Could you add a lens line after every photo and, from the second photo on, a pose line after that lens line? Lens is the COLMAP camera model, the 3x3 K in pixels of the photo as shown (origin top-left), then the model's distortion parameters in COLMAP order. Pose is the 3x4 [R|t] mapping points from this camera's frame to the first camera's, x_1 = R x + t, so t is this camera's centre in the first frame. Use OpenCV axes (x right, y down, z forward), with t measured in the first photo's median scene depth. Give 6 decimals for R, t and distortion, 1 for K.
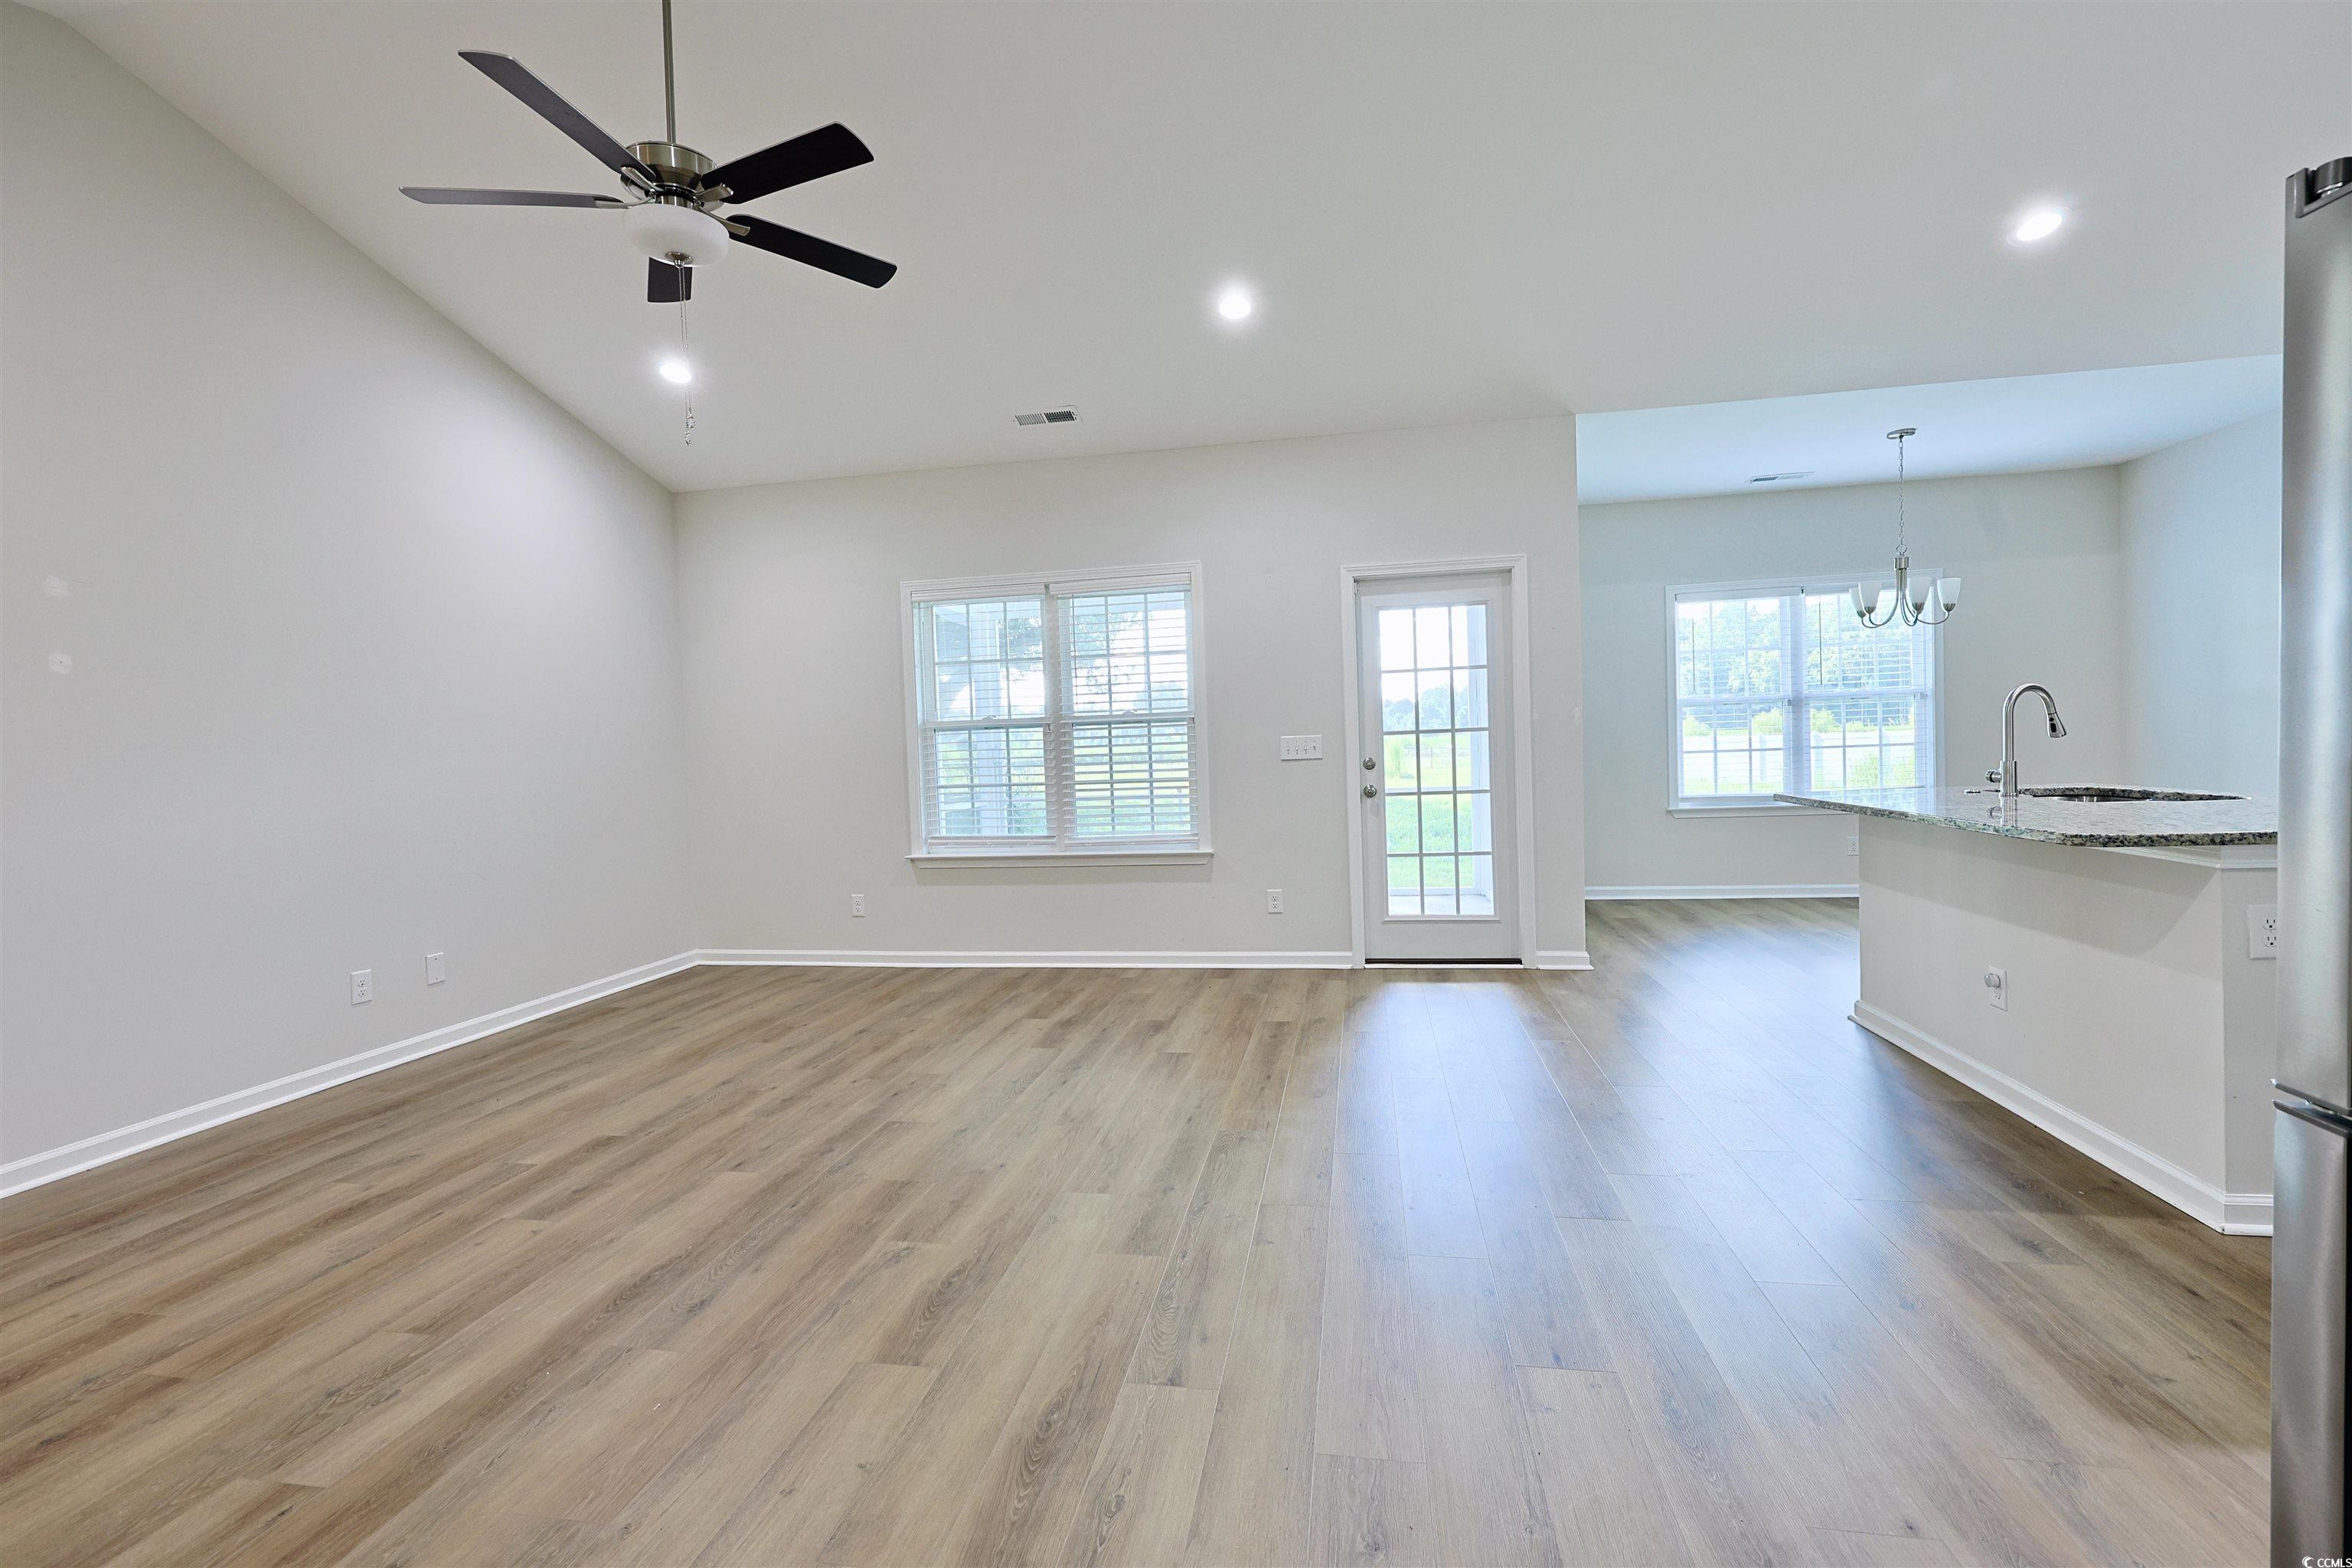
lens RADIAL K [[1000.7, 0, 1171.8], [0, 1000.7, 773.6], [0, 0, 1]] dist [-0.013887, 0.001298]
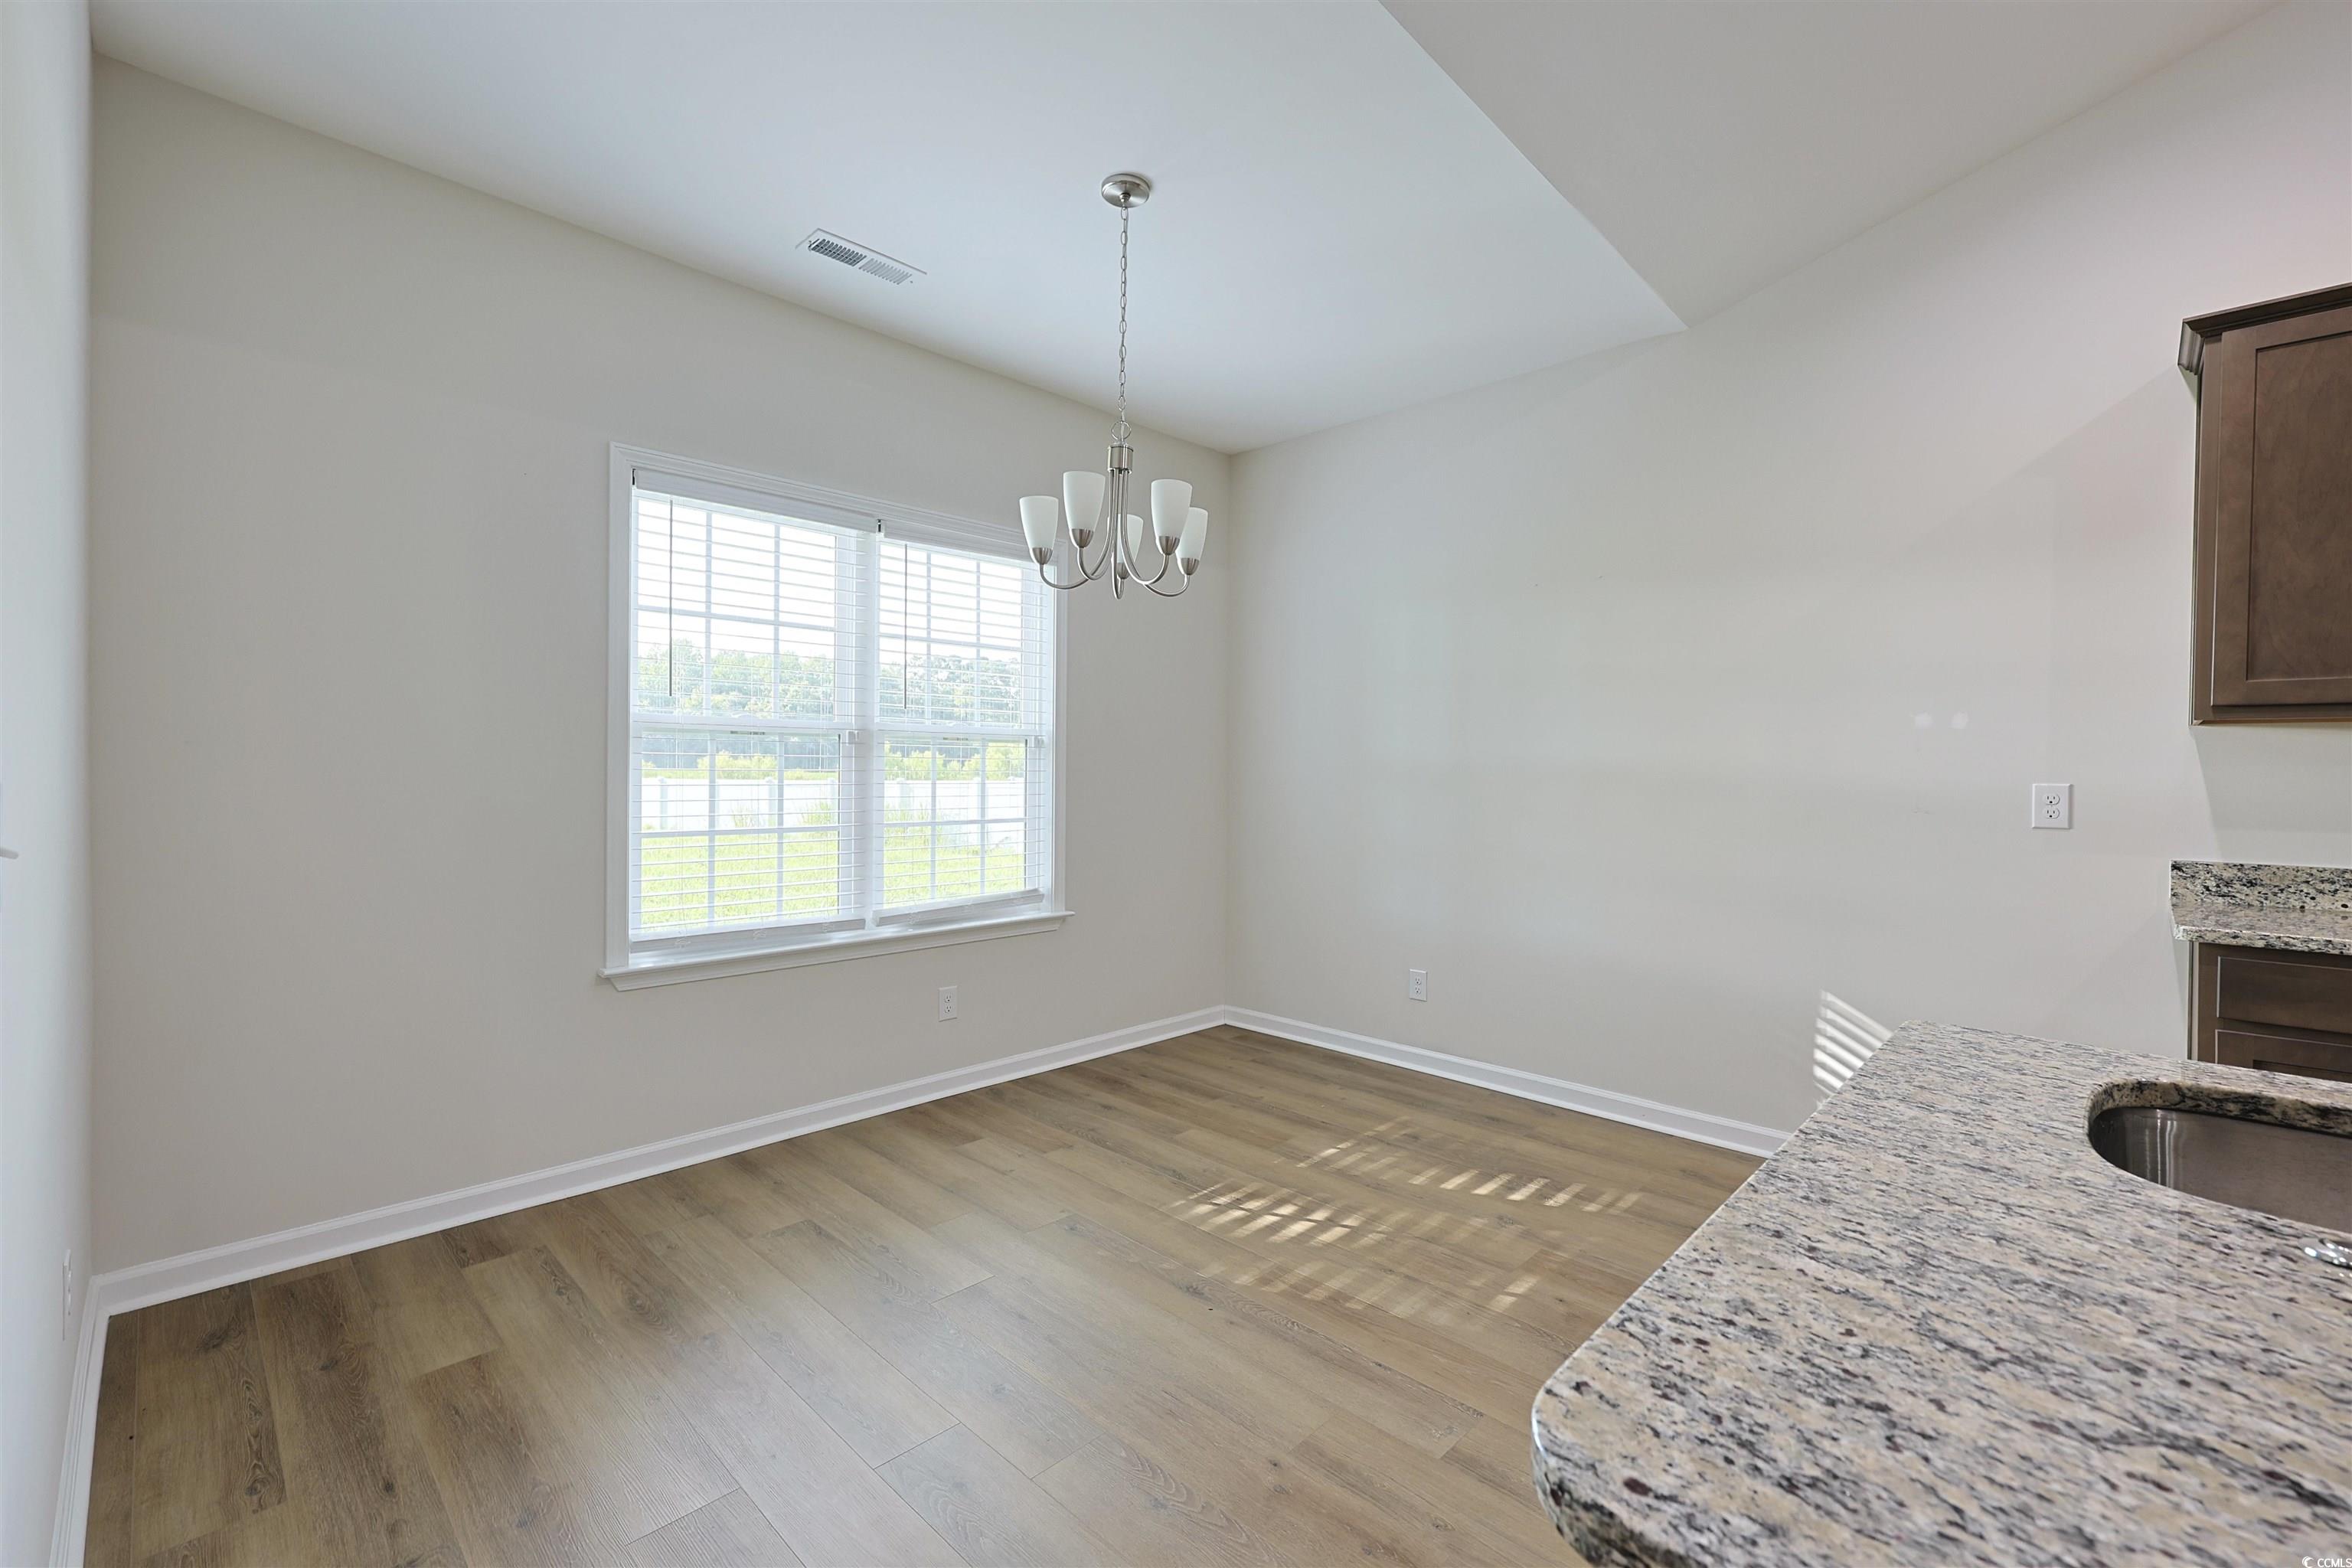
lens RADIAL K [[1000.7, 0, 1207.9], [0, 1000.7, 781.6], [0, 0, 1]] dist [-0.013887, 0.001298]
pose [[0.531693, 0.033356, 0.846280, 0.278382], [-0.006580, 0.999357, -0.035255, -0.031777], [-0.846912, 0.013177, 0.531570, 0.565060]]
